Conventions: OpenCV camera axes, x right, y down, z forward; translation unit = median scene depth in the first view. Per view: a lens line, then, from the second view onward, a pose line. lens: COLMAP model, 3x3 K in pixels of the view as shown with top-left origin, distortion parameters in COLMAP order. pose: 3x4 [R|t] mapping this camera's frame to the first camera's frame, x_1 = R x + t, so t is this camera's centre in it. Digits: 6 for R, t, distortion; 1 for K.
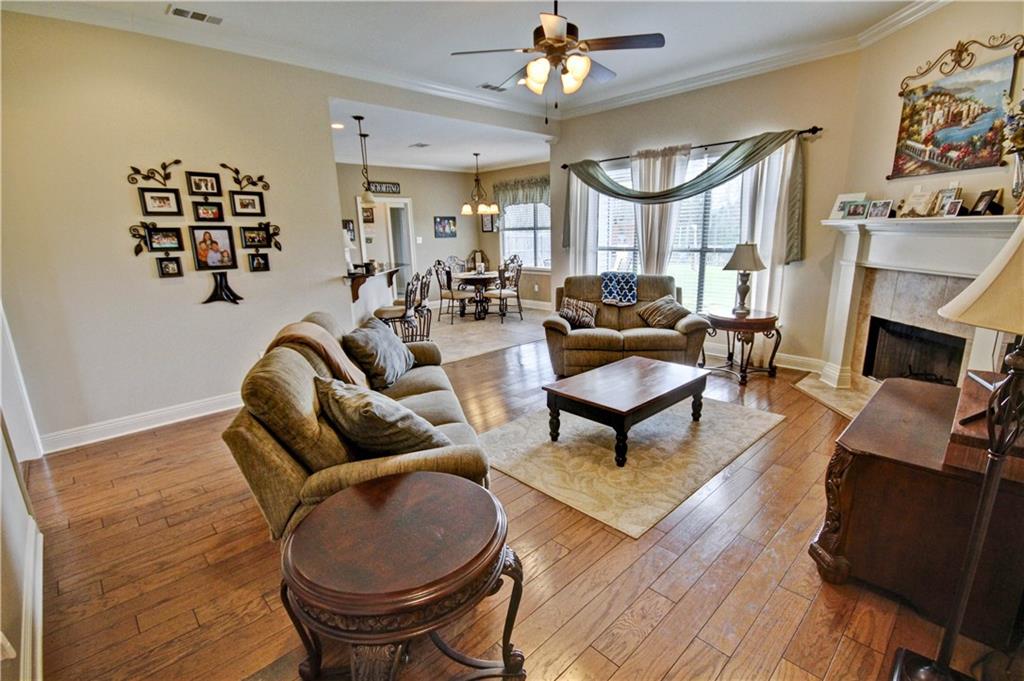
lens RADIAL K [[472.4, 0, 510.0], [0, 472.4, 345.8], [0, 0, 1]] dist [0.016501, -0.013161]
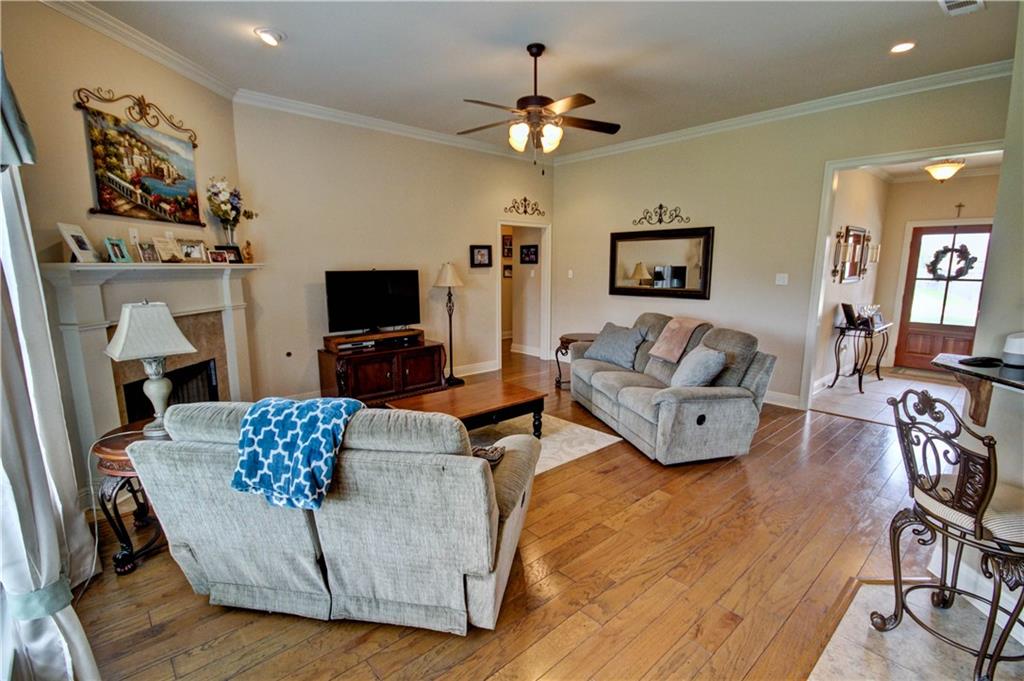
lens RADIAL K [[472.4, 0, 510.0], [0, 472.4, 345.8], [0, 0, 1]] dist [0.016501, -0.013161]
pose [[-0.999264, 0.022944, 0.030757, 0.074651], [0.033431, 0.914009, 0.404315, -0.312694], [-0.018835, 0.405045, -0.914103, 1.253189]]
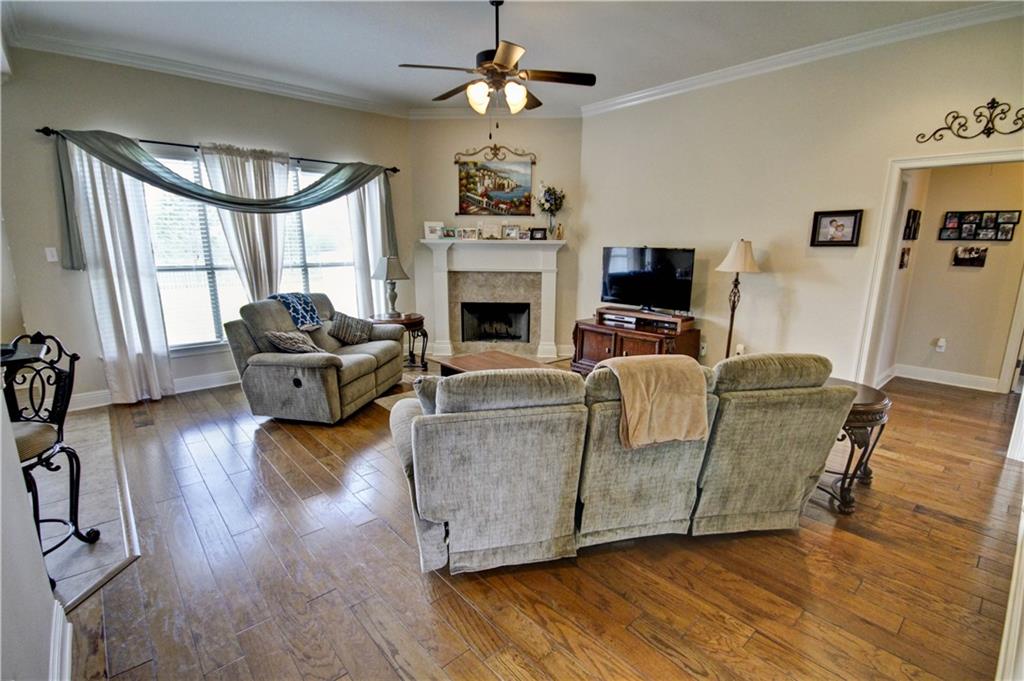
lens RADIAL K [[472.4, 0, 510.0], [0, 472.4, 345.8], [0, 0, 1]] dist [0.016501, -0.013161]
pose [[0.034191, -0.186551, 0.981850, -0.574744], [0.235054, 0.956368, 0.173524, -0.117997], [-0.971381, 0.224854, 0.076549, 0.568745]]
